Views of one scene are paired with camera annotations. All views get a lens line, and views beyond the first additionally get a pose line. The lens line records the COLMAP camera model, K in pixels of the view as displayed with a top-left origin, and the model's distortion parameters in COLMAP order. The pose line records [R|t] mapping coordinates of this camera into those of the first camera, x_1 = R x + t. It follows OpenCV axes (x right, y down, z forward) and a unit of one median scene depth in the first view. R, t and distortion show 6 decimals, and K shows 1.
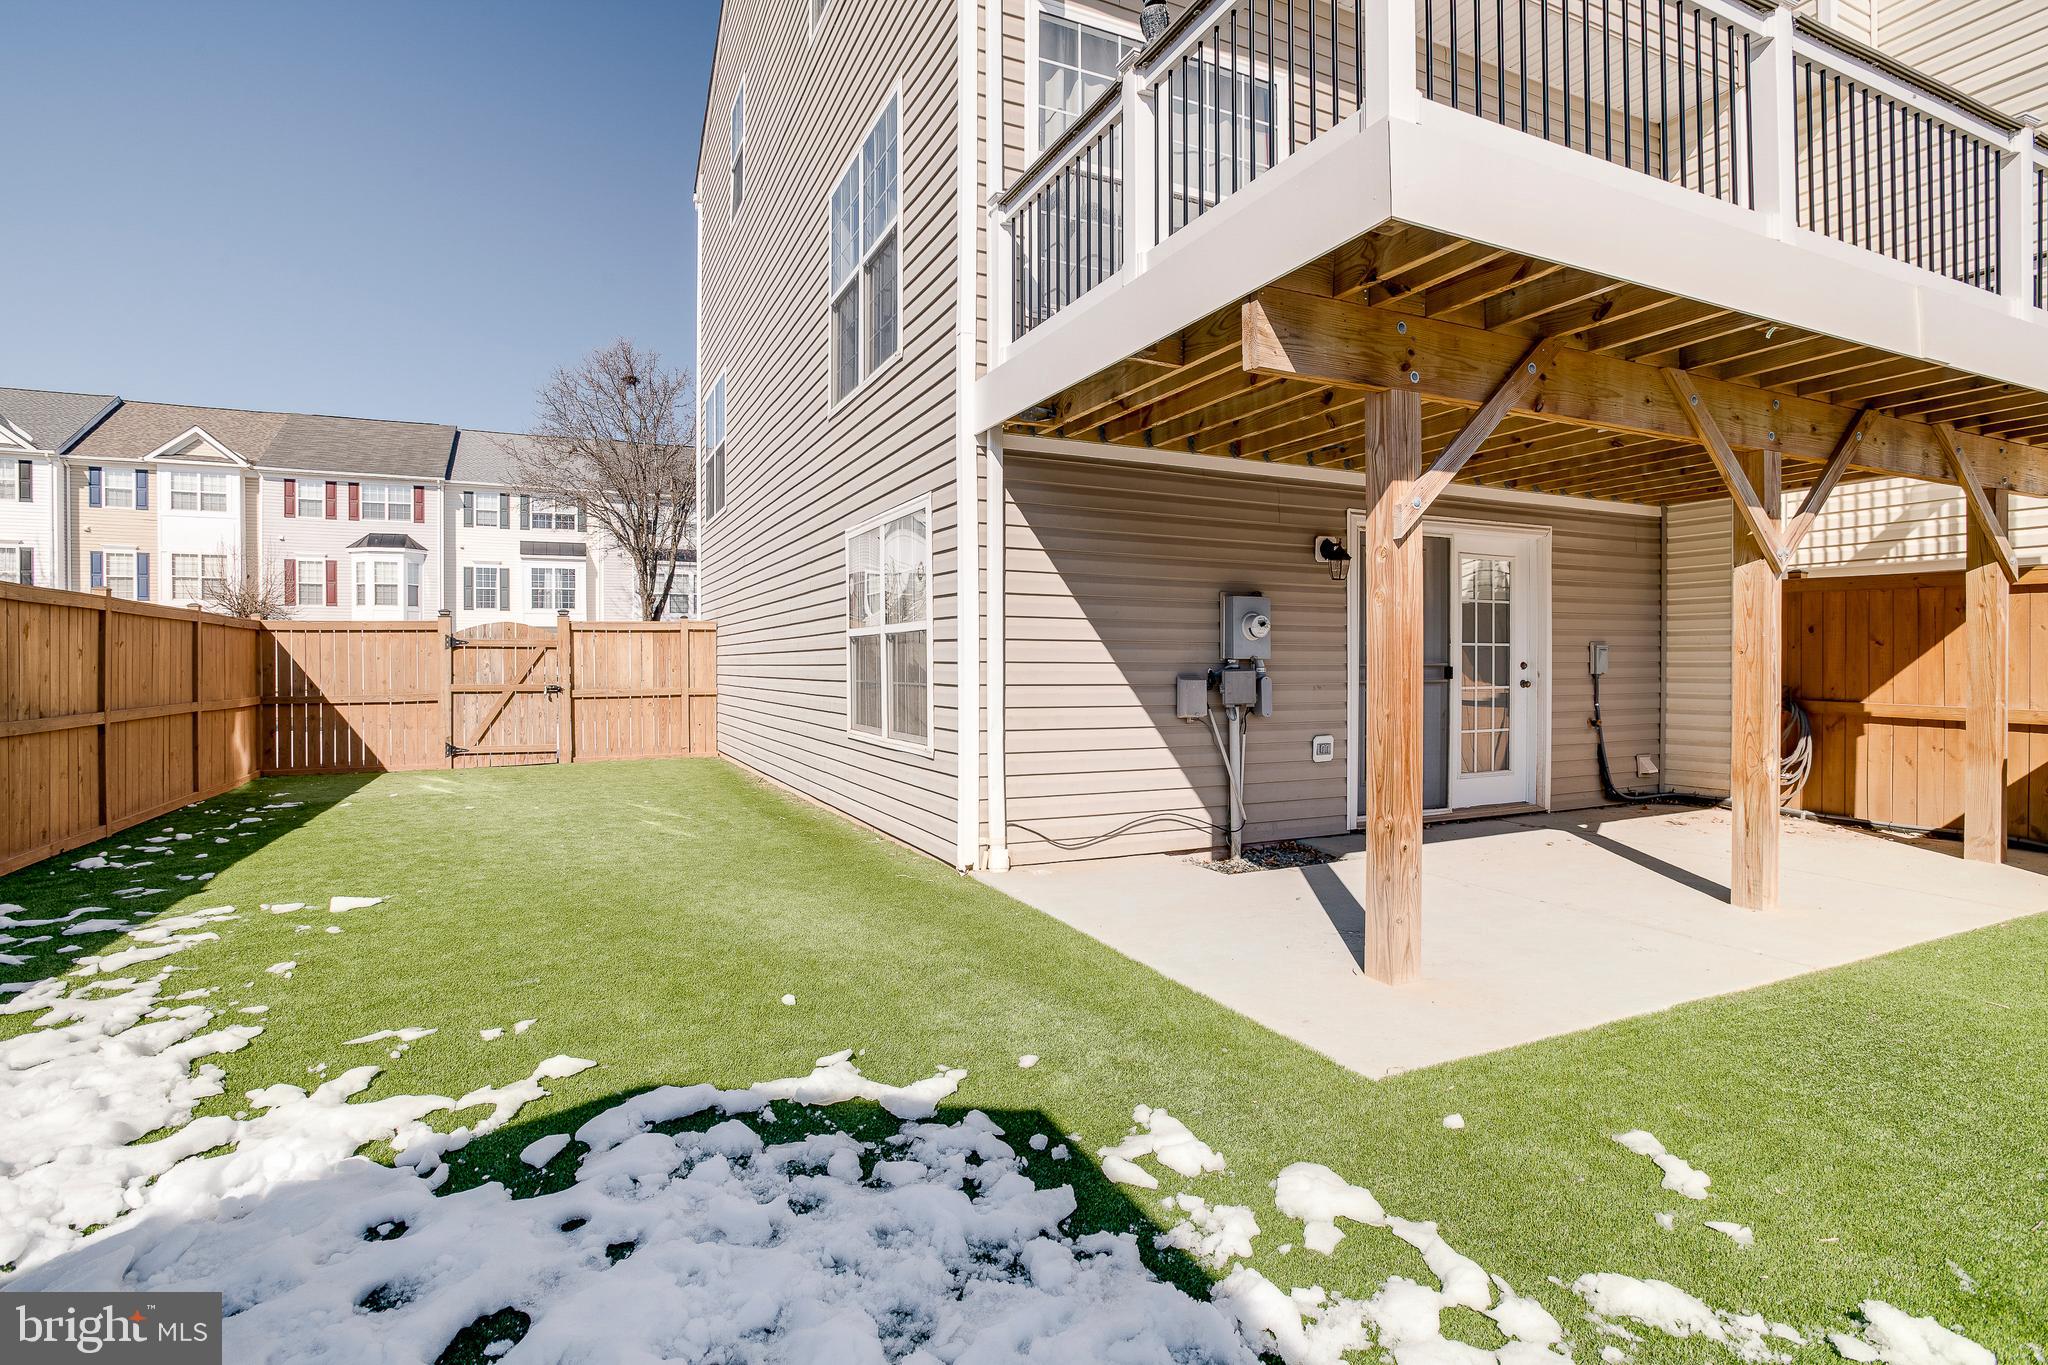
lens RADIAL K [[1002.9, 0, 1026.0], [0, 1002.9, 682.1], [0, 0, 1]] dist [-0.026228, -0.000884]
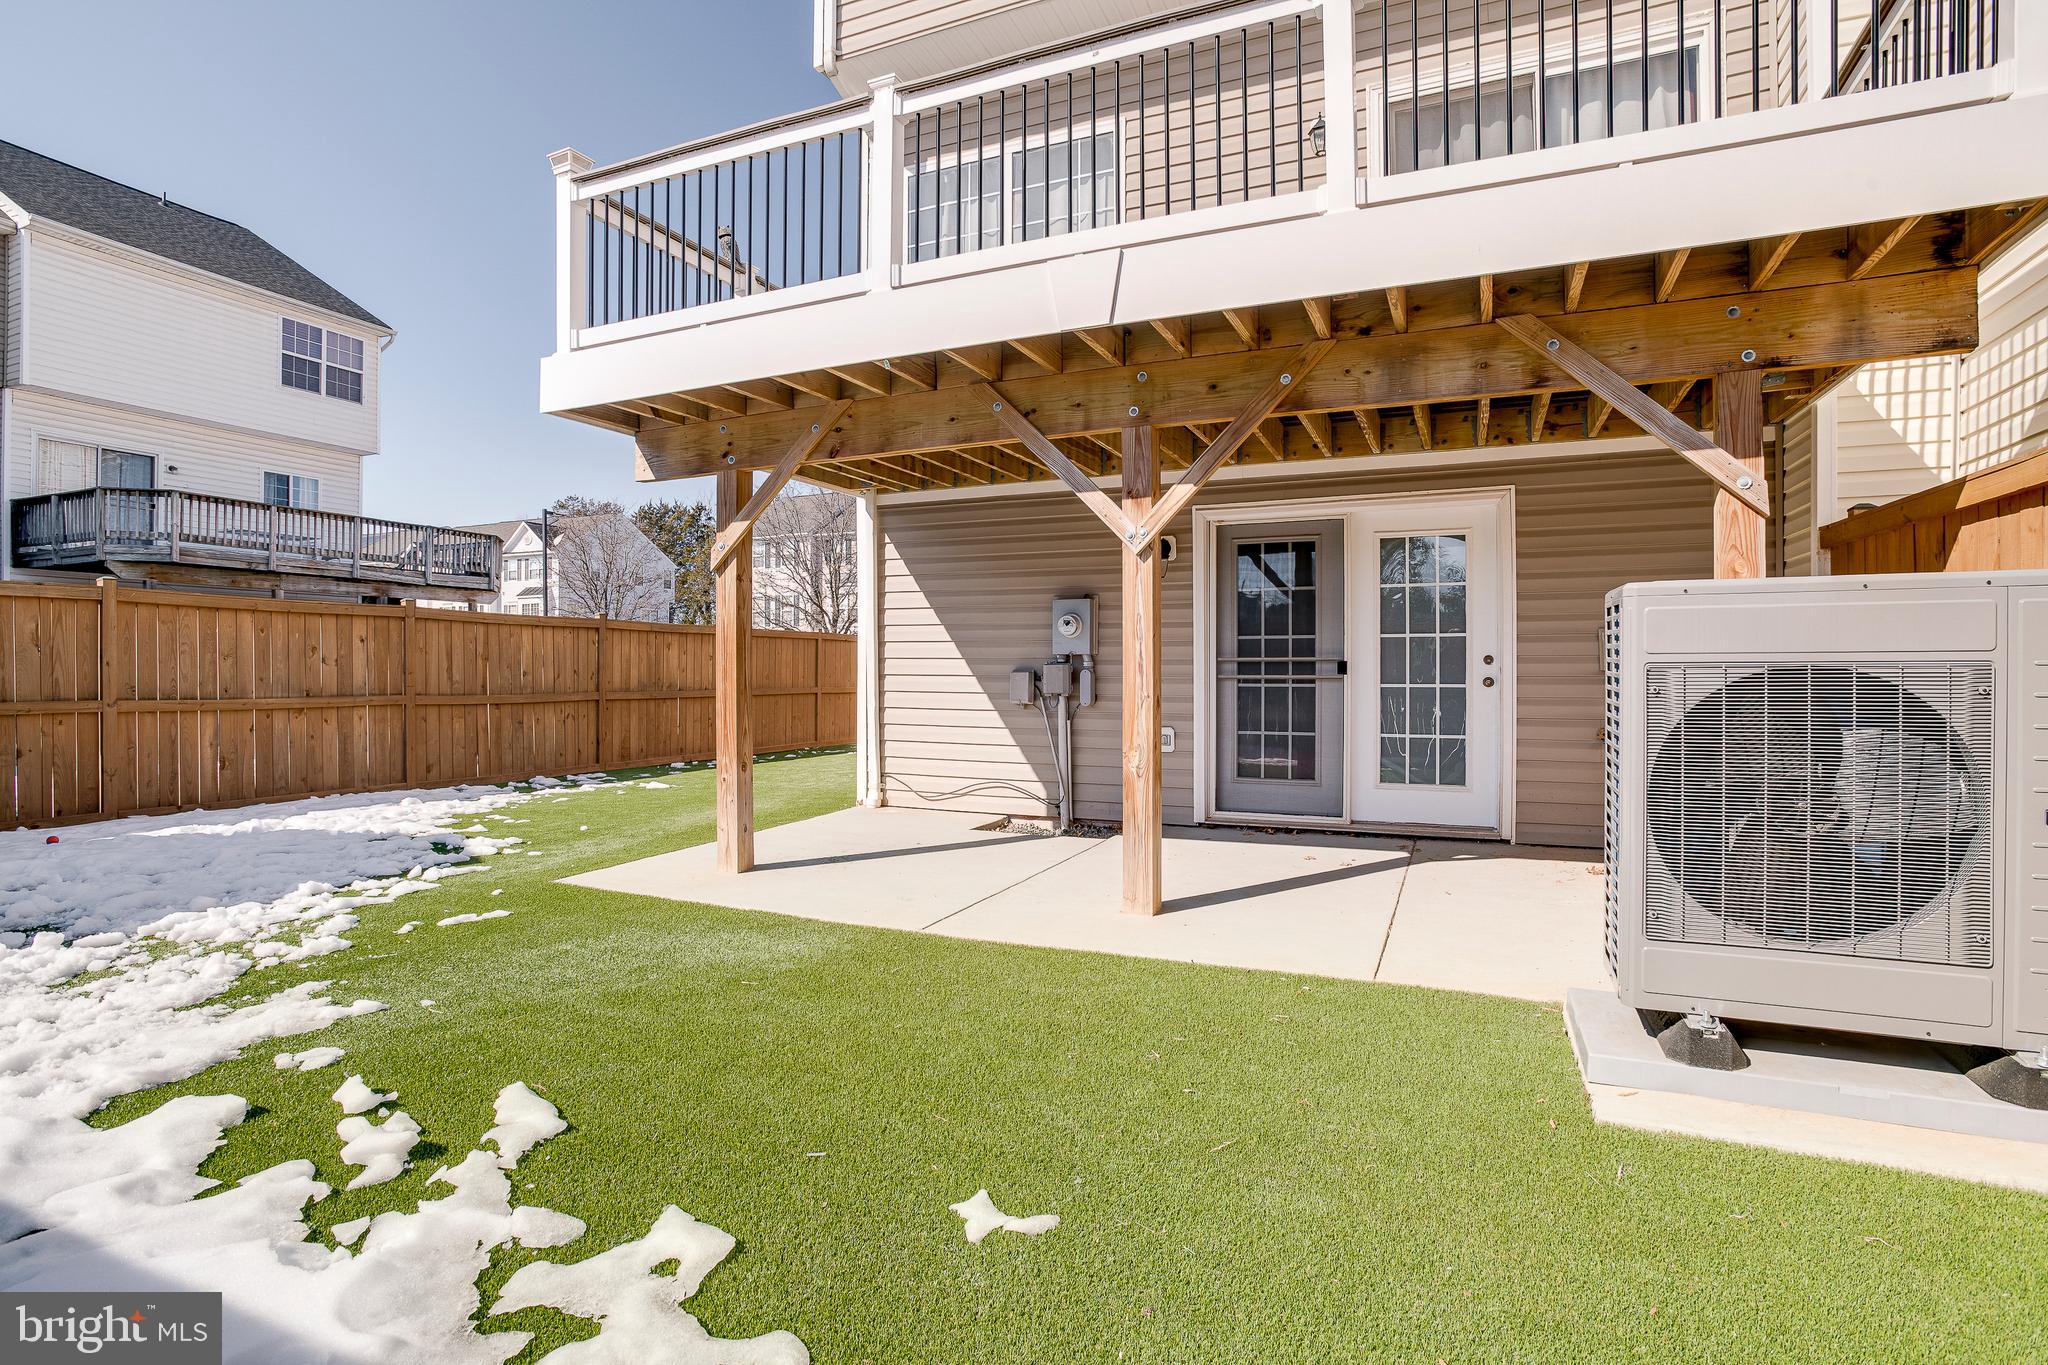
lens RADIAL K [[1002.9, 0, 1024.4], [0, 1002.9, 671.7], [0, 0, 1]] dist [-0.026228, -0.000884]
pose [[0.654086, 0.002145, -0.756417, 1.044943], [-0.015543, 0.999823, -0.010606, 0.009547], [0.756260, 0.018694, 0.654004, 0.216591]]
